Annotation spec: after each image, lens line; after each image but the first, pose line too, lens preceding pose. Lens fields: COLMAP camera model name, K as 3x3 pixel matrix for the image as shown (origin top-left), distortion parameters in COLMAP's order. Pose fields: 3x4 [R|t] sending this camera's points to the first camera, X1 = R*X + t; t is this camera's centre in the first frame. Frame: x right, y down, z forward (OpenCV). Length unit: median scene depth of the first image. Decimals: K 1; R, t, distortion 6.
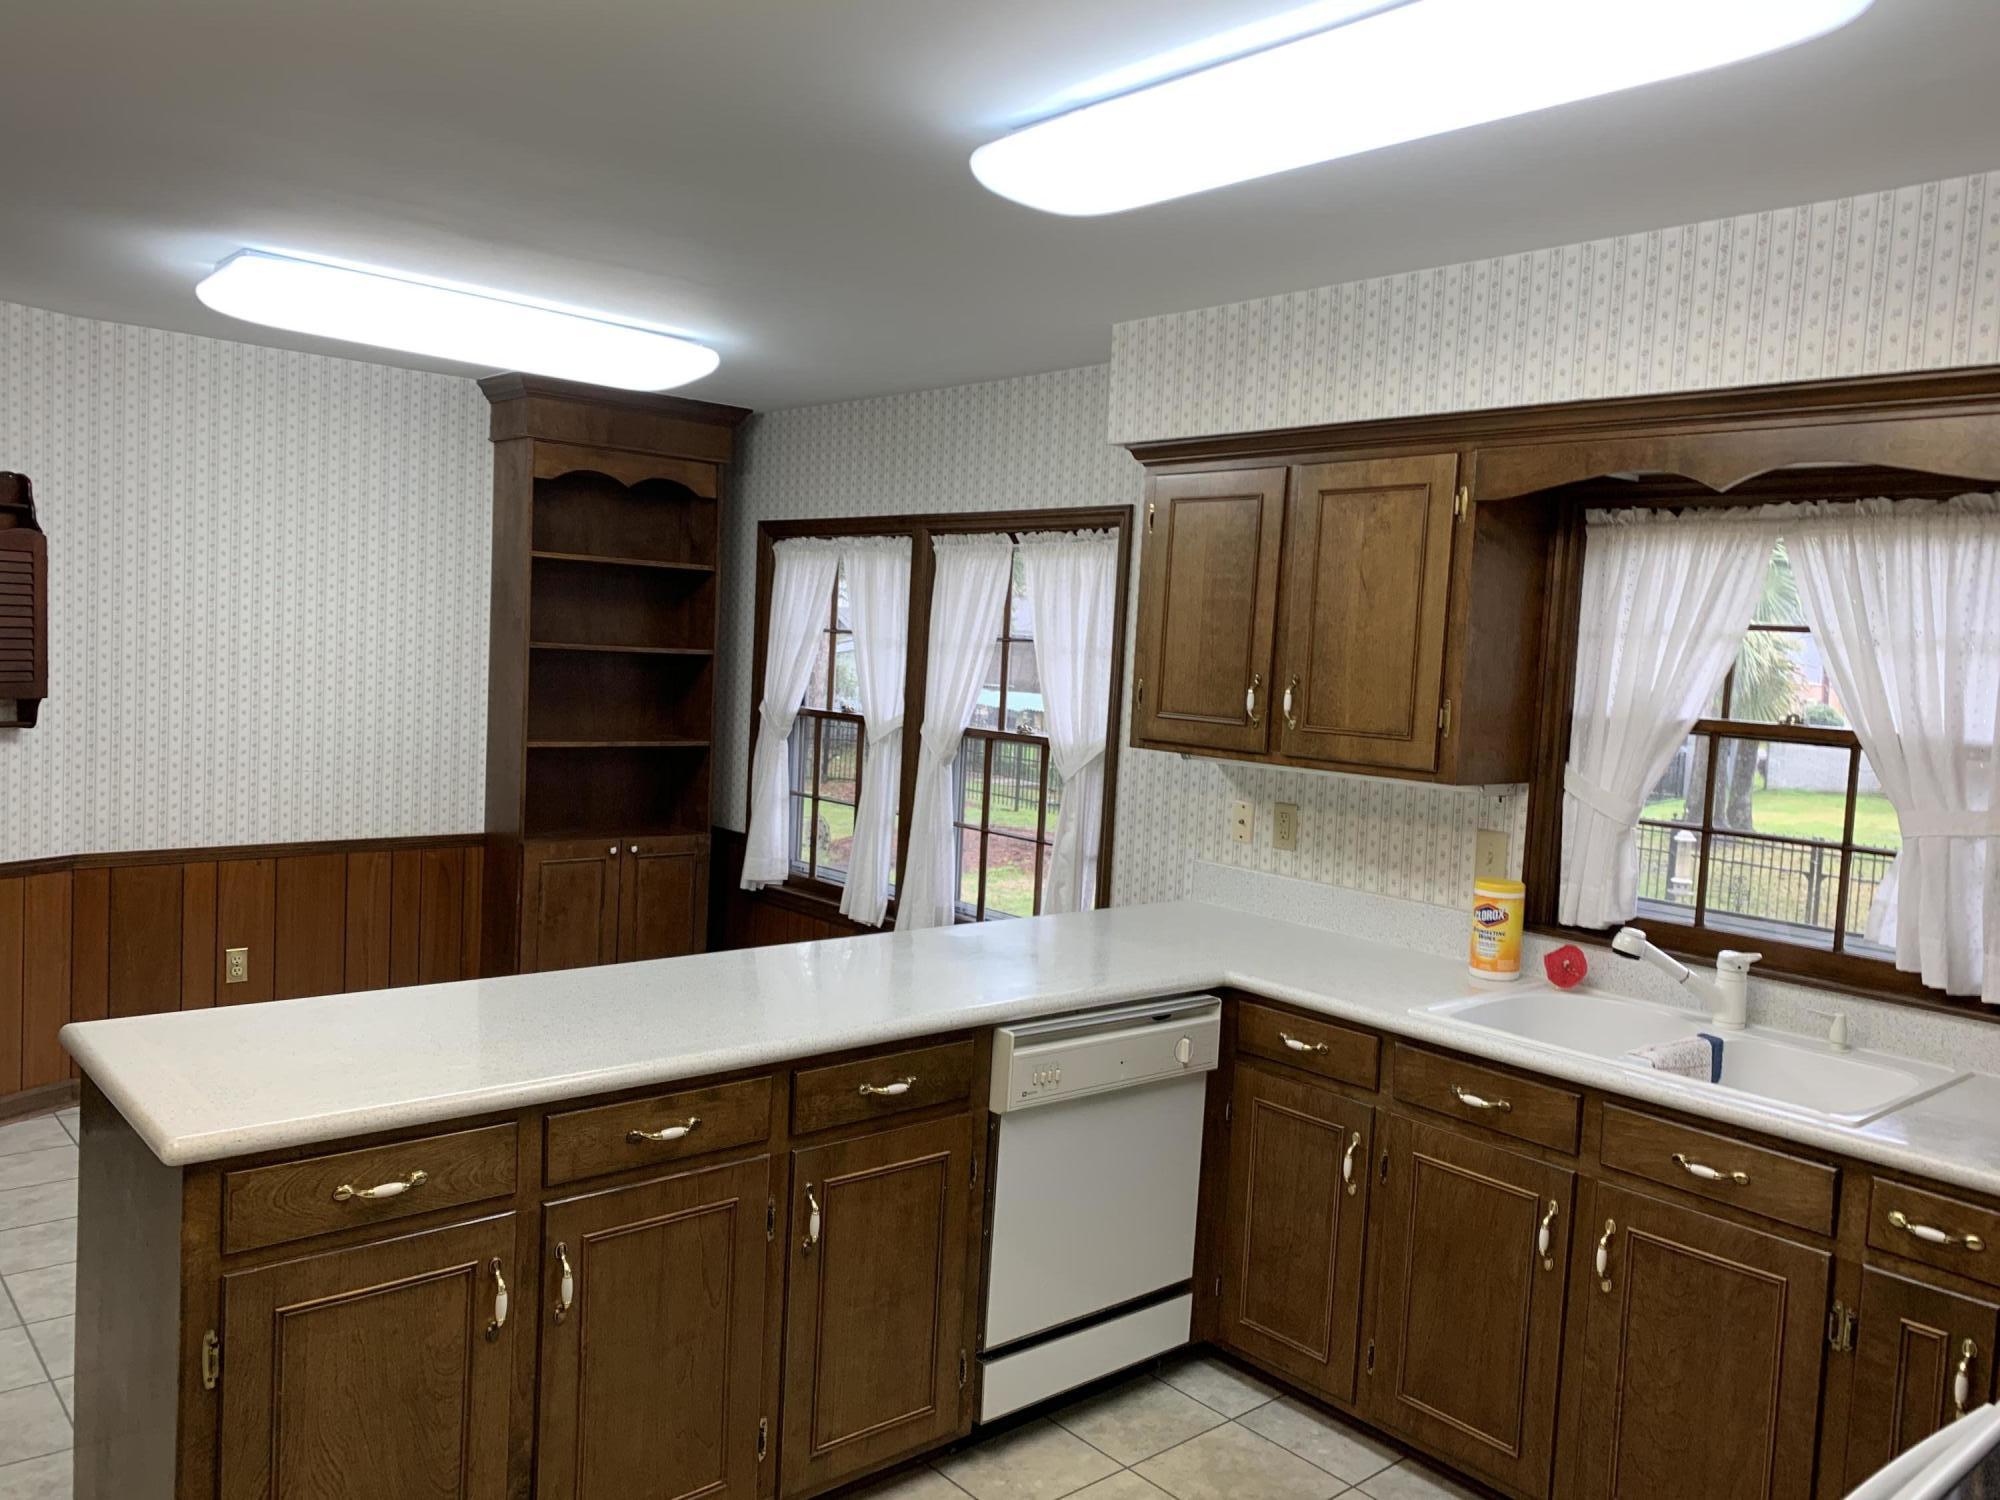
lens RADIAL K [[1521.9, 0, 1014.8], [0, 1521.9, 751.1], [0, 0, 1]] dist [0.031711, -0.033768]
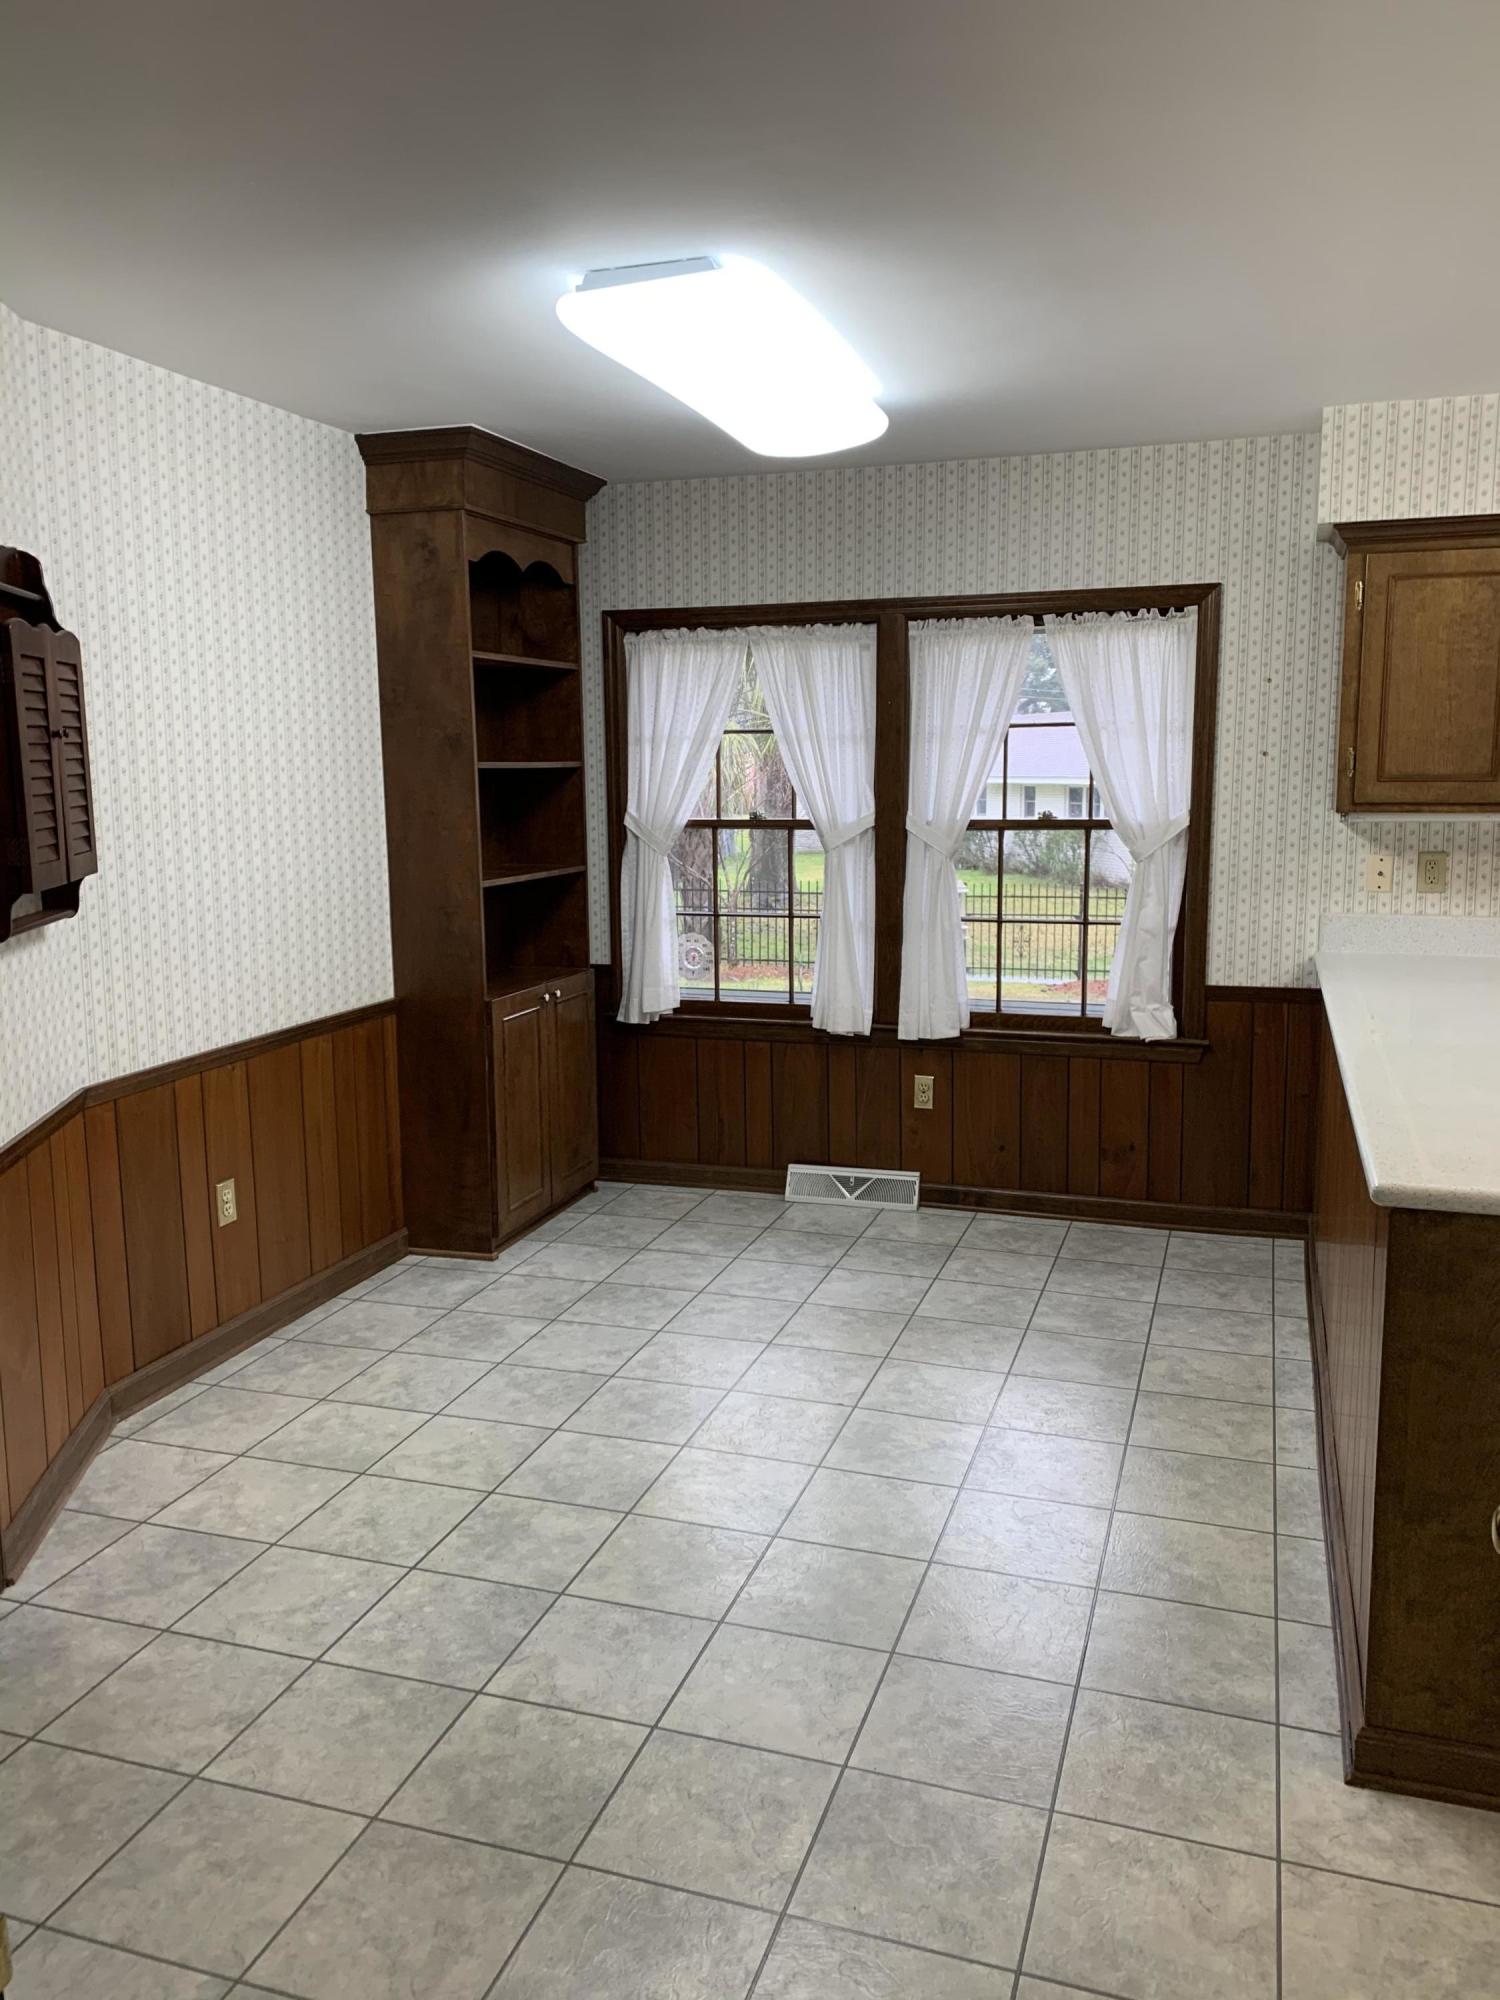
lens RADIAL K [[1521.9, 0, 754.1], [0, 1521.9, 974.9], [0, 0, 1]] dist [0.031711, -0.033768]
pose [[0.862561, -0.130802, 0.488753, -0.629872], [0.090796, 0.990340, 0.104800, -0.030424], [-0.497740, -0.046020, 0.866105, 0.205687]]
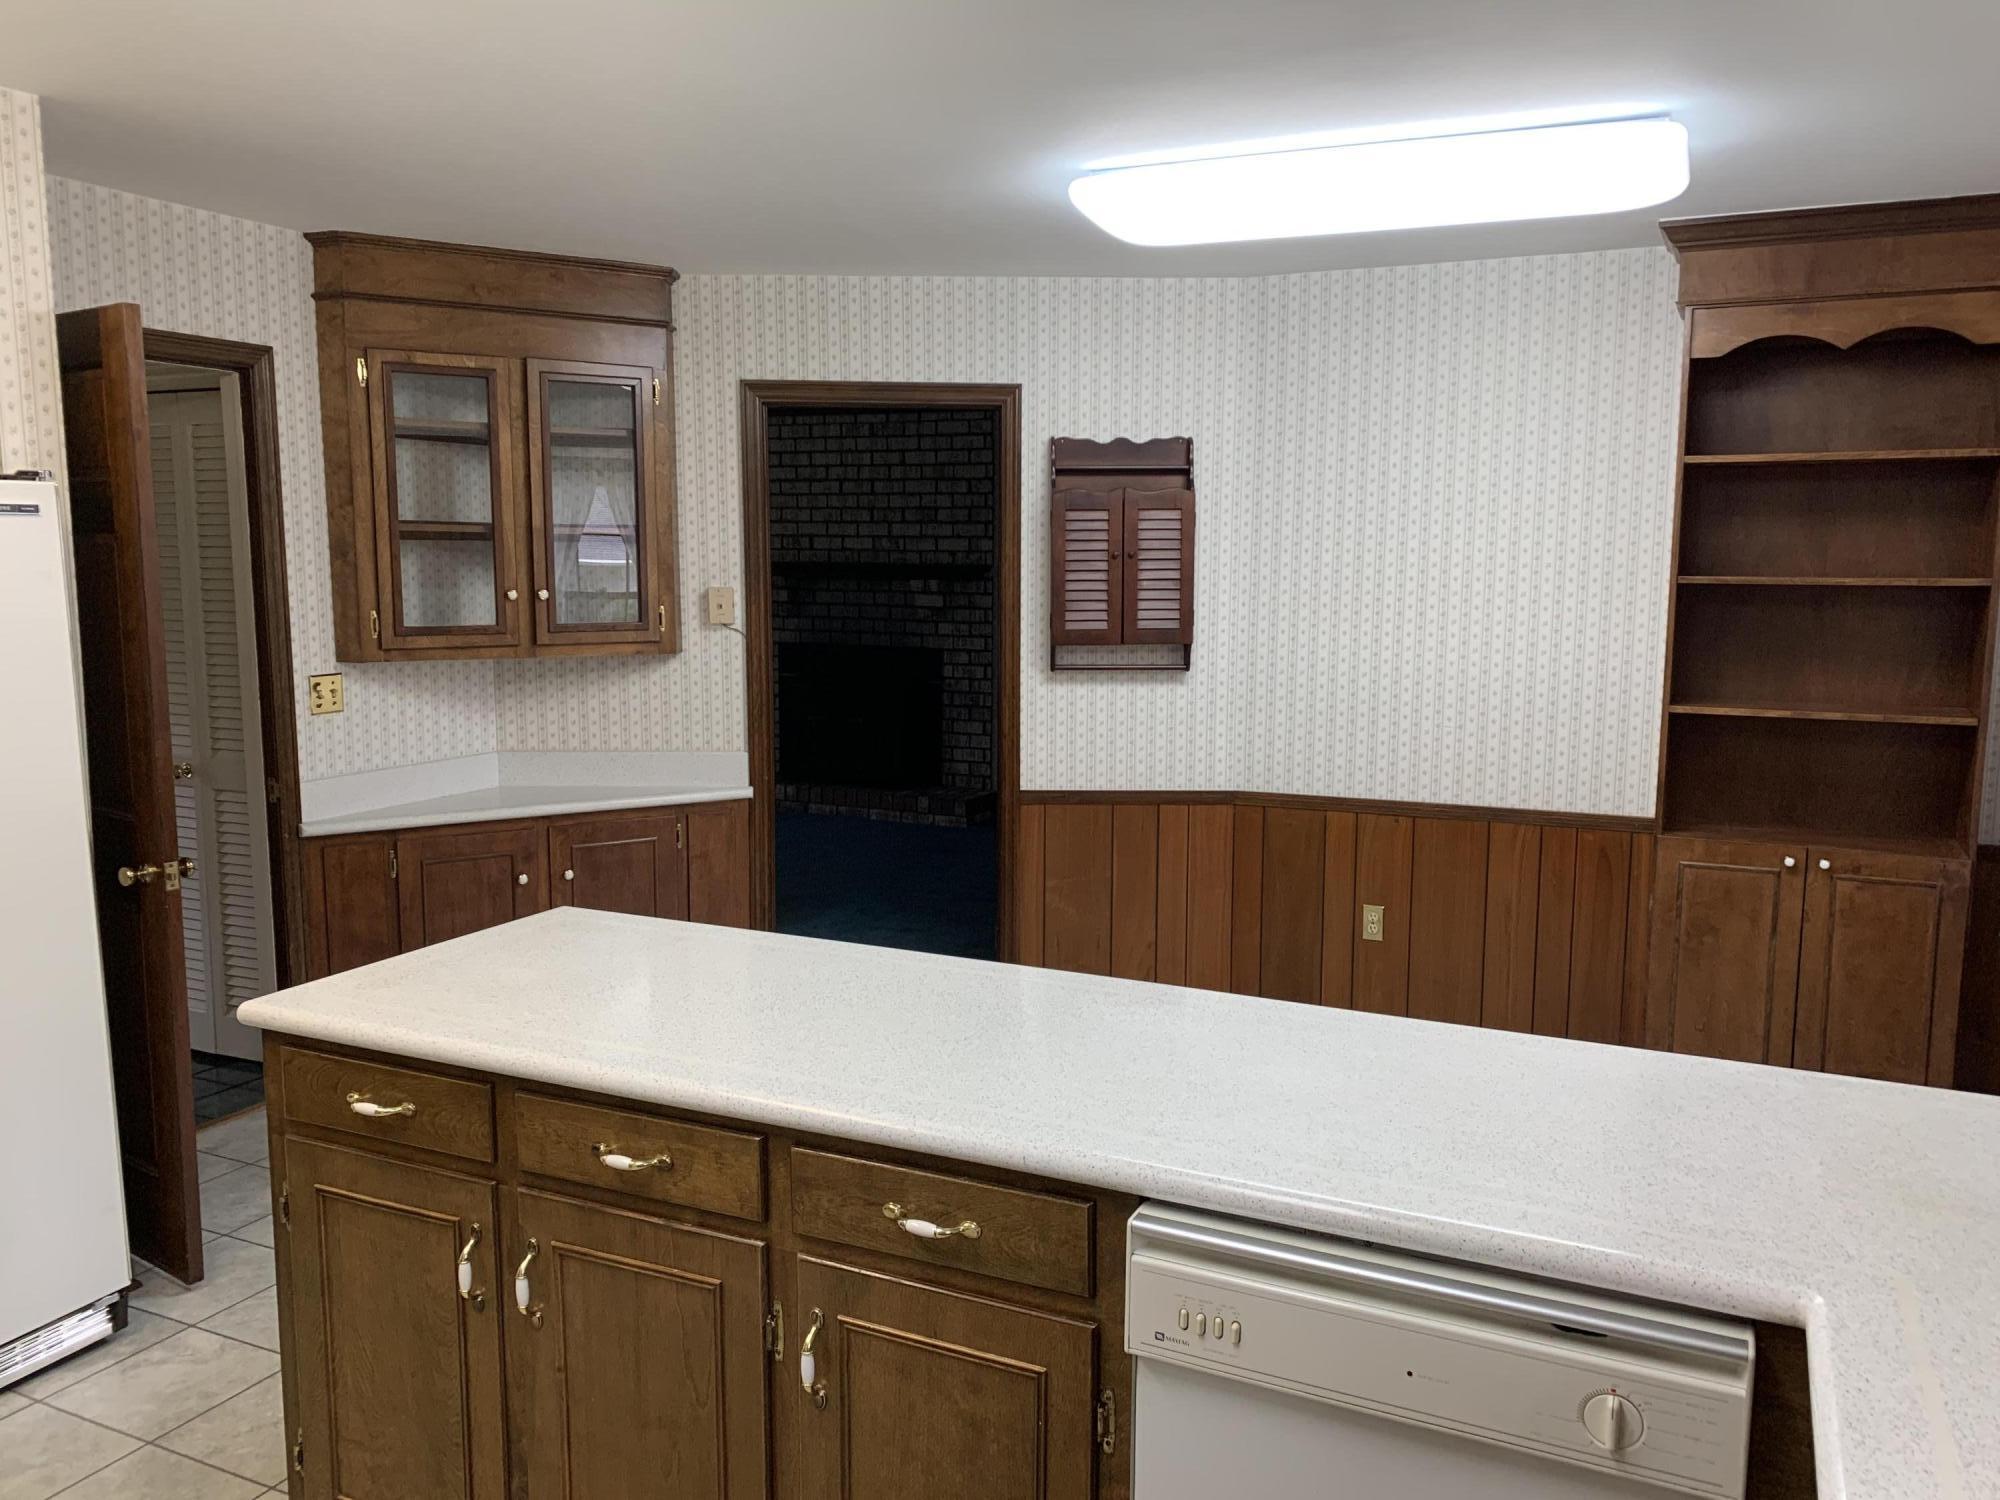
lens RADIAL K [[1521.9, 0, 1014.8], [0, 1521.9, 751.1], [0, 0, 1]] dist [0.031711, -0.033768]
pose [[0.393690, 0.069175, -0.916637, 0.272371], [-0.047302, 0.997368, 0.054952, -0.010302], [0.918026, 0.021725, 0.395925, 0.403755]]
